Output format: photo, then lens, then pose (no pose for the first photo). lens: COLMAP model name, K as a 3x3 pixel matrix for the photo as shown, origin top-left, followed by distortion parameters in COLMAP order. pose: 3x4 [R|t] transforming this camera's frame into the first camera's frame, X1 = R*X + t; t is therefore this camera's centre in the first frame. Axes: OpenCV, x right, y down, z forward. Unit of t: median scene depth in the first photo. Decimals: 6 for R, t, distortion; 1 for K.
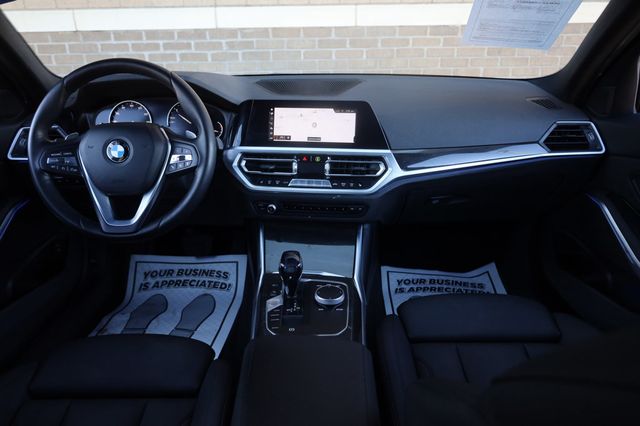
lens RADIAL K [[434.7, 0, 320.0], [0, 434.7, 213.0], [0, 0, 1]] dist [-0.001826, -0.001698]
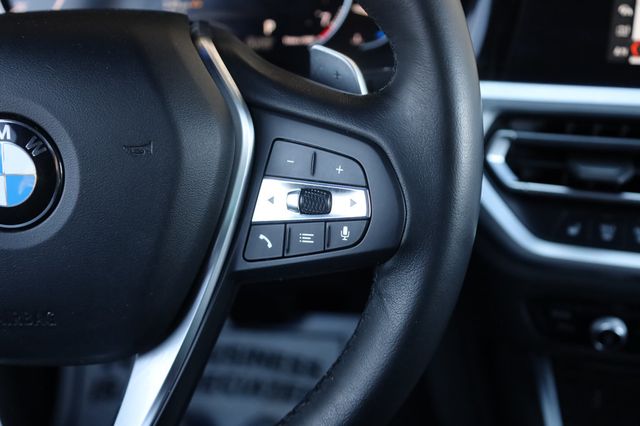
lens RADIAL K [[762.6, 0, 320.0], [0, 762.6, 213.0], [0, 0, 1]] dist [-0.007628, -0.005657]
pose [[0.994093, 0.025140, -0.105581, -0.238679], [-0.008639, 0.988044, 0.153929, -0.150481], [0.108189, -0.152107, 0.982425, 0.561708]]
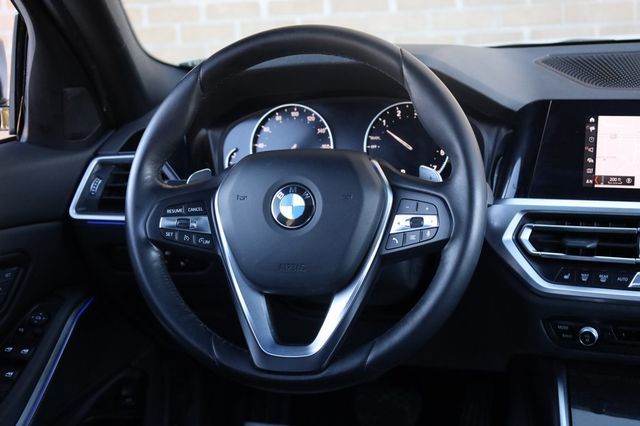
lens RADIAL K [[1036.9, 0, 320.0], [0, 1036.9, 213.0], [0, 0, 1]] dist [-0.033753, -0.025115]
pose [[0.965225, 0.015185, -0.260980, -0.103879], [-0.049387, 0.990927, -0.125000, 0.010983], [0.256714, 0.133542, 0.957217, -0.111980]]
